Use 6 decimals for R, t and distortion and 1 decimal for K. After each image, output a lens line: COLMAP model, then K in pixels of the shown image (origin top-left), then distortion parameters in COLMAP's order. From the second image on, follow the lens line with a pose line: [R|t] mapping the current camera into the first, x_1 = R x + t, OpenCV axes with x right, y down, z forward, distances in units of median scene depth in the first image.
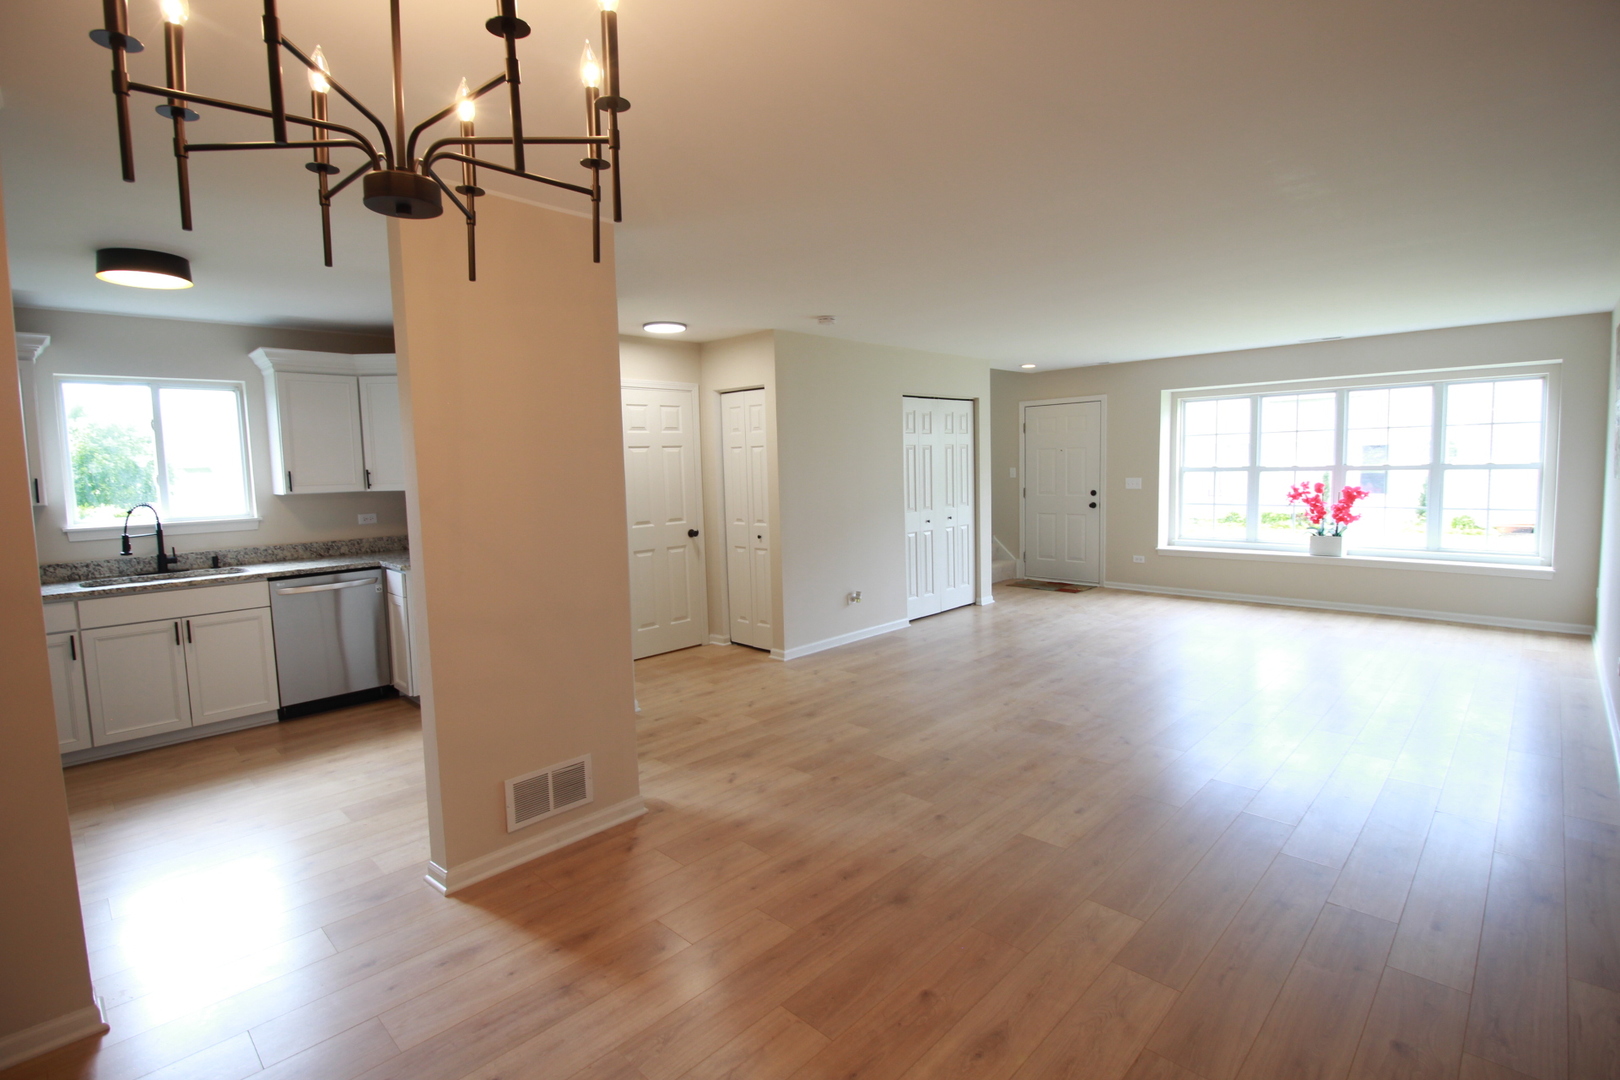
lens RADIAL K [[760.2, 0, 832.9], [0, 760.2, 520.9], [0, 0, 1]] dist [-0.008730, -0.007746]
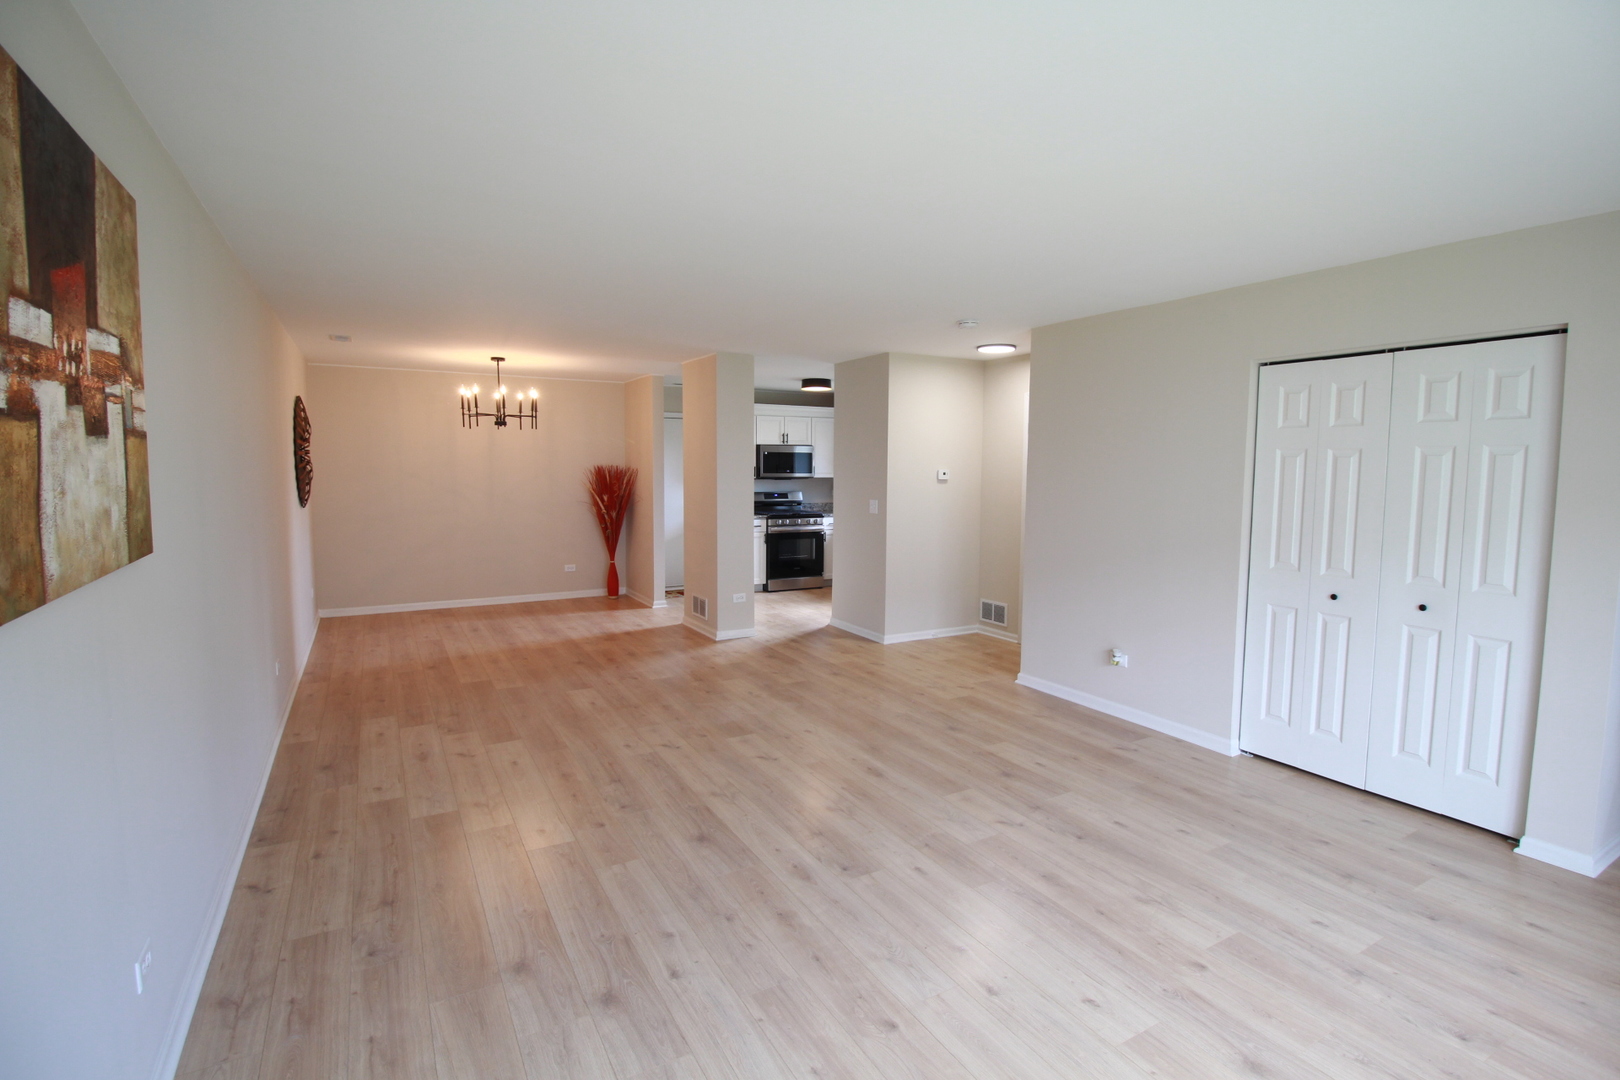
lens RADIAL K [[760.2, 0, 811.8], [0, 760.2, 524.7], [0, 0, 1]] dist [-0.008730, -0.007746]
pose [[-0.285047, 0.094969, -0.953797, 1.118912], [-0.072261, 0.990119, 0.120181, -0.133943], [0.955786, 0.103180, -0.275368, 1.239661]]
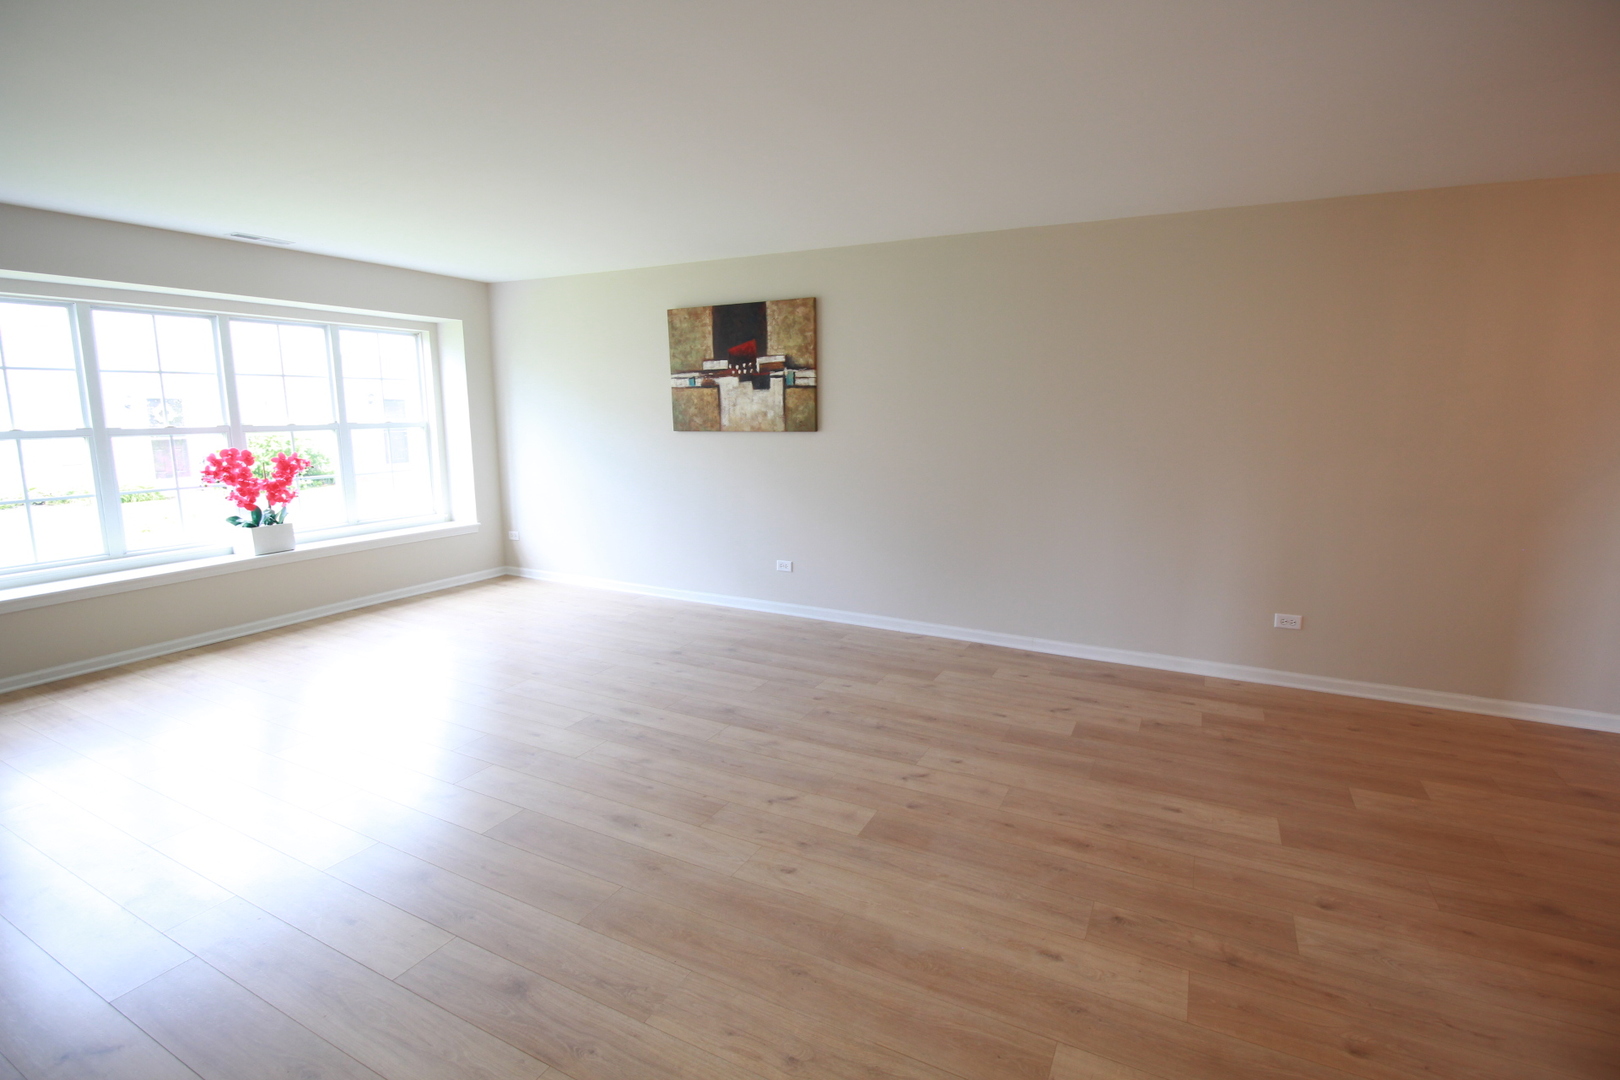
lens RADIAL K [[760.2, 0, 790.1], [0, 760.2, 525.6], [0, 0, 1]] dist [-0.008730, -0.007746]
pose [[-0.254043, -0.123966, 0.959216, -0.248674], [0.077822, 0.985917, 0.148027, -0.073413], [-0.964057, 0.112253, -0.240818, 1.095995]]
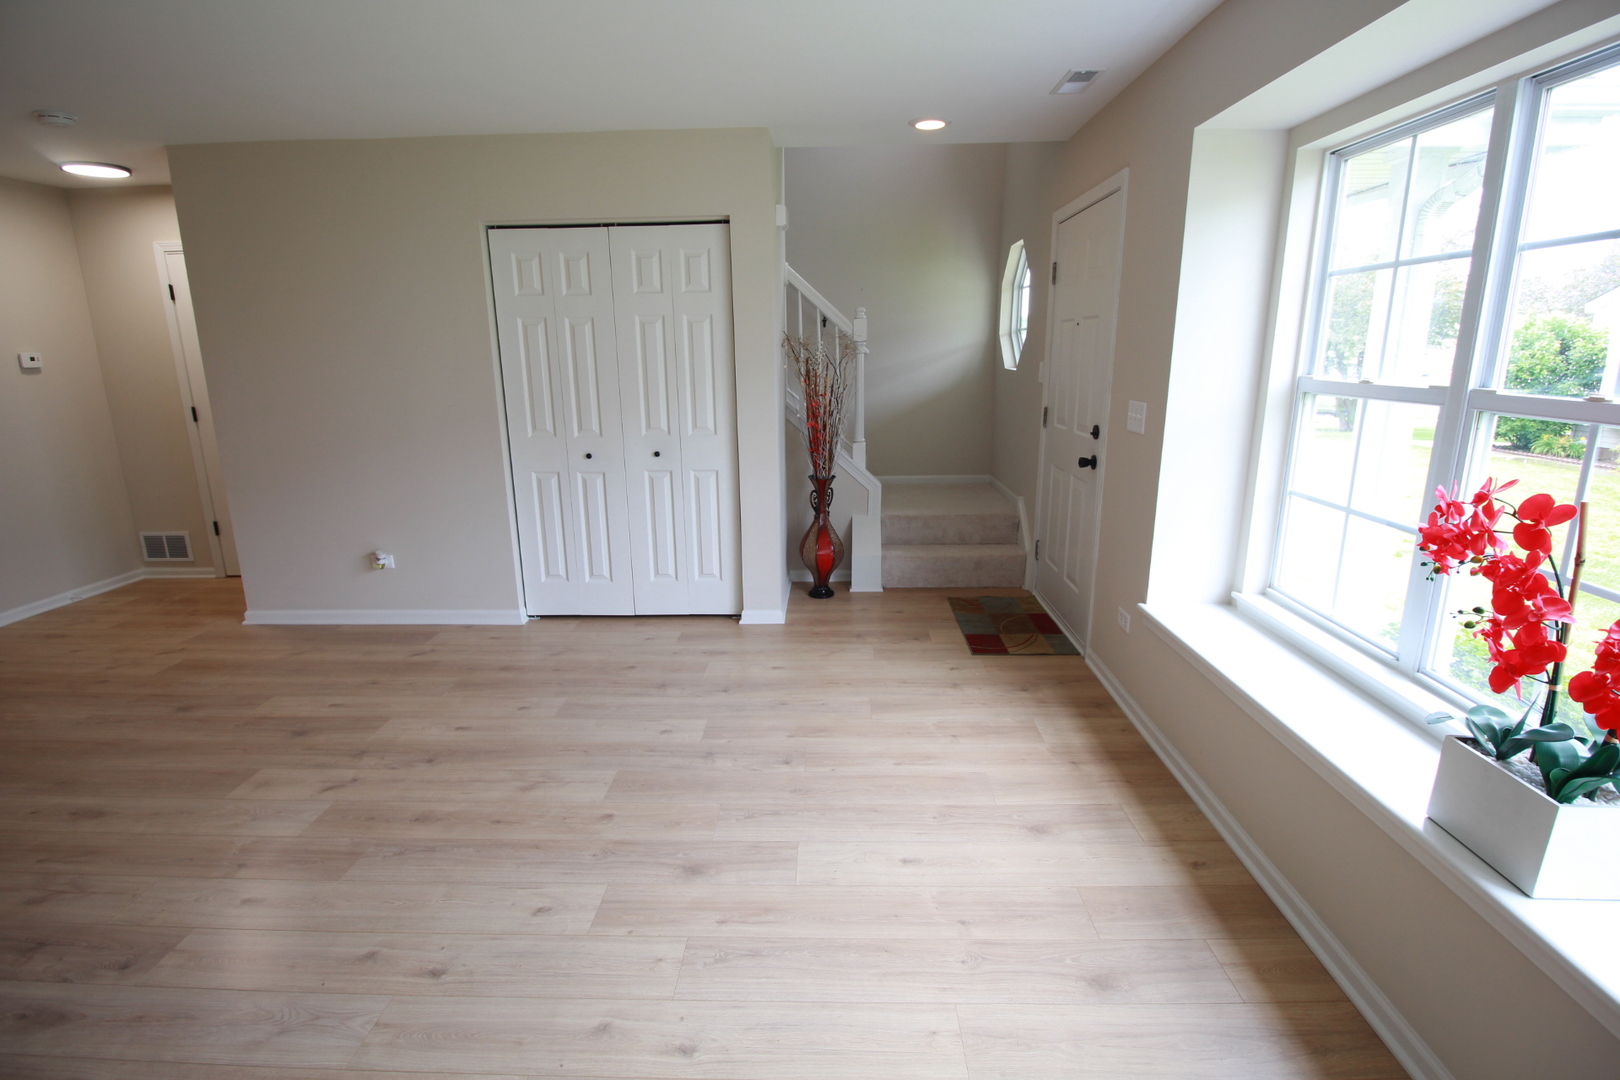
lens RADIAL K [[760.2, 0, 807.1], [0, 760.2, 528.6], [0, 0, 1]] dist [-0.008730, -0.007746]
pose [[0.672140, 0.185617, -0.716780, 1.026592], [-0.060190, 0.978561, 0.196966, -0.108966], [0.737973, -0.089245, 0.668903, 1.145015]]
